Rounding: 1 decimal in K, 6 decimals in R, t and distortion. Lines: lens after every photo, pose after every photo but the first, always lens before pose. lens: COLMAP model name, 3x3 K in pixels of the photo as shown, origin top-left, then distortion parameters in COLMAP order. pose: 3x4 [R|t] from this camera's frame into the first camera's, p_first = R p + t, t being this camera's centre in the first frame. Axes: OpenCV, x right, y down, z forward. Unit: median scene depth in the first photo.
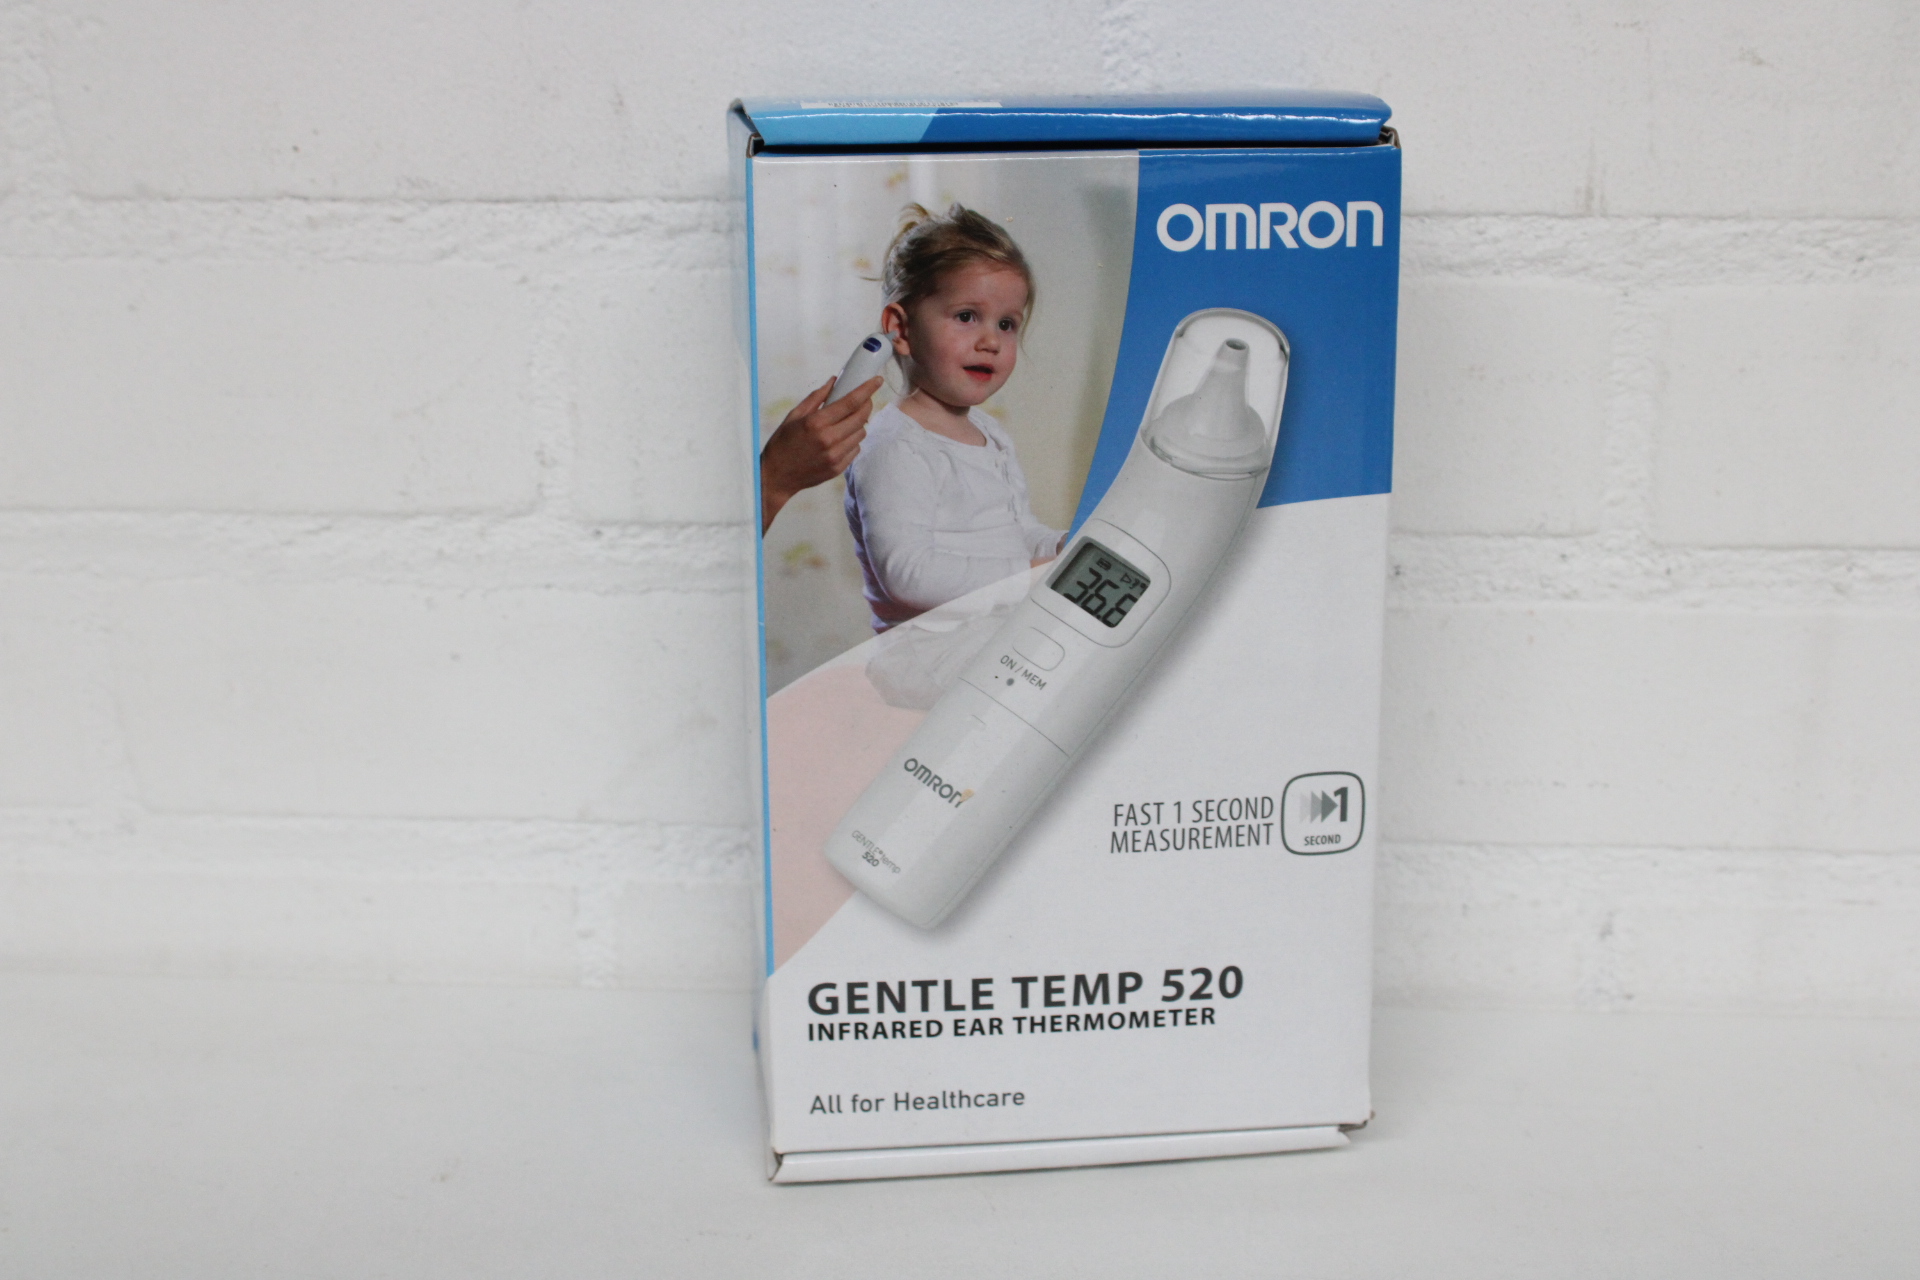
lens RADIAL K [[2807.2, 0, 960.0], [0, 2807.2, 640.0], [0, 0, 1]] dist [-0.019847, -0.013930]
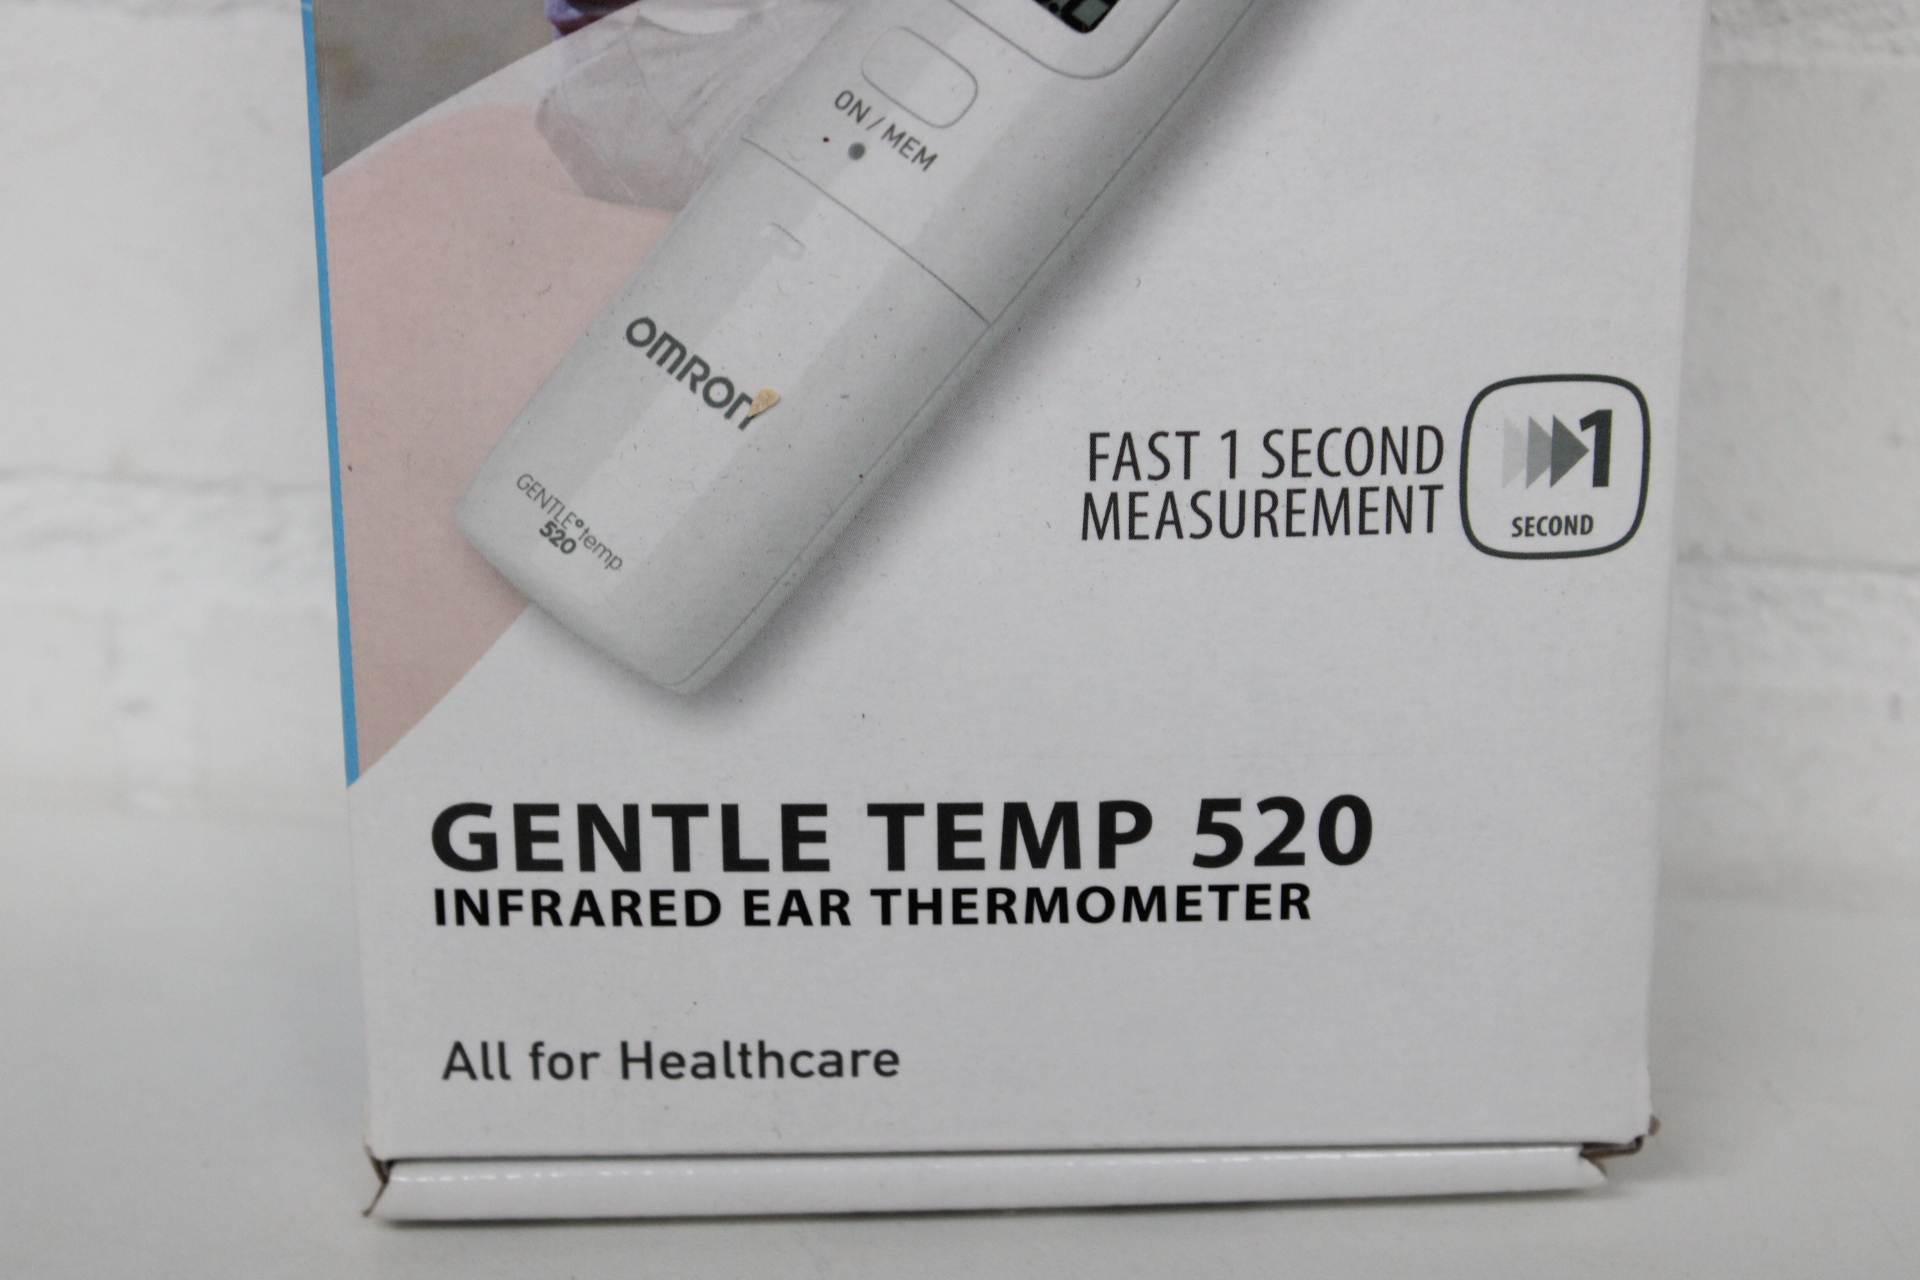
lens RADIAL K [[4049.9, 0, 960.0], [0, 4049.9, 640.0], [0, 0, 1]] dist [0.007107, 0.701287]
pose [[0.996609, 0.028405, -0.077229, 0.084322], [-0.023242, 0.997486, 0.066947, 0.047800], [0.078936, -0.064925, 0.994763, 0.335441]]
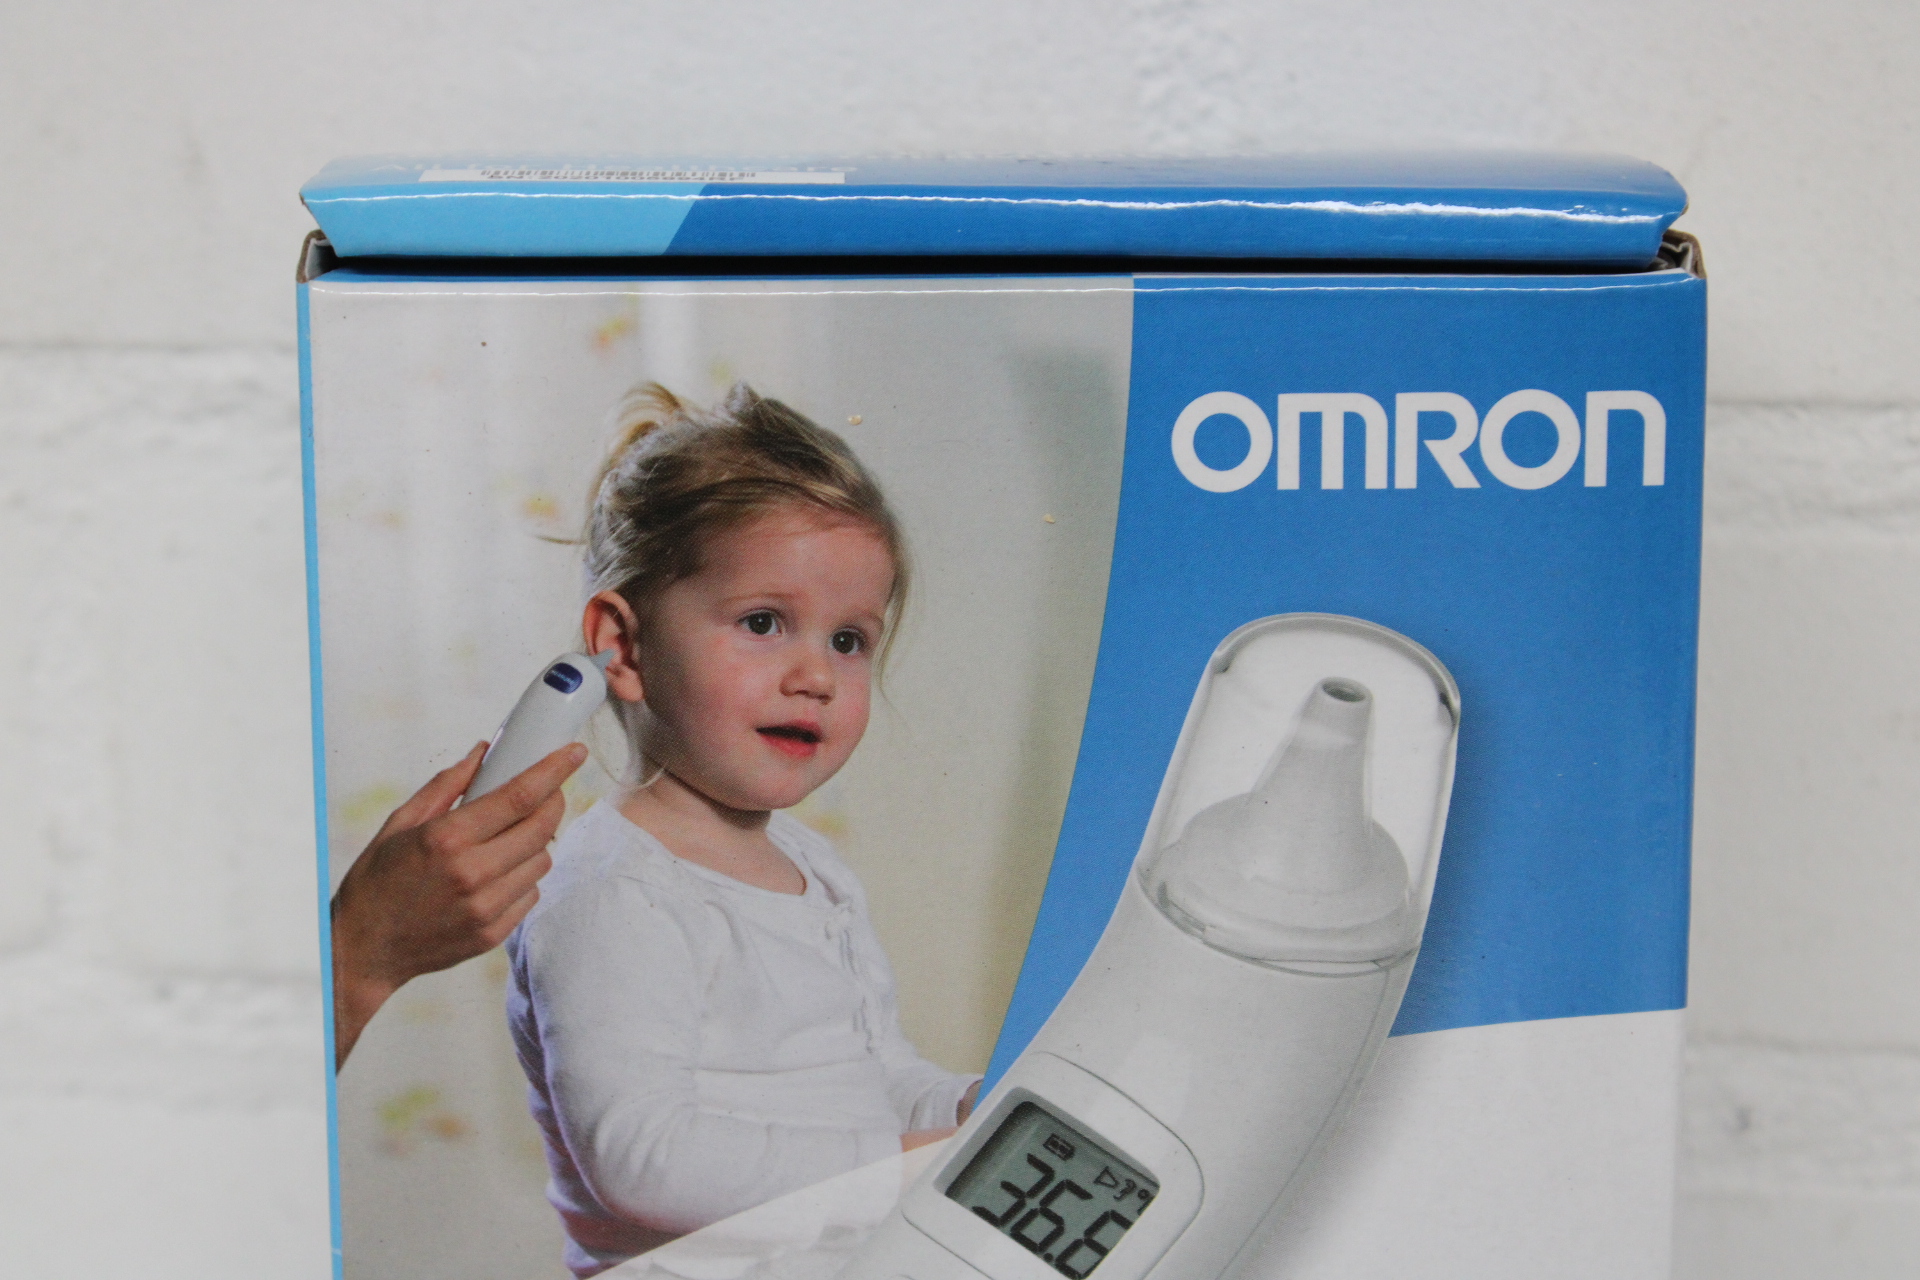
lens RADIAL K [[4049.9, 0, 960.0], [0, 4049.9, 640.0], [0, 0, 1]] dist [0.007107, 0.701287]
pose [[0.995878, 0.020805, -0.088285, 0.089190], [-0.026833, 0.997348, -0.067647, -0.062775], [0.086644, 0.069738, 0.993796, 0.305755]]
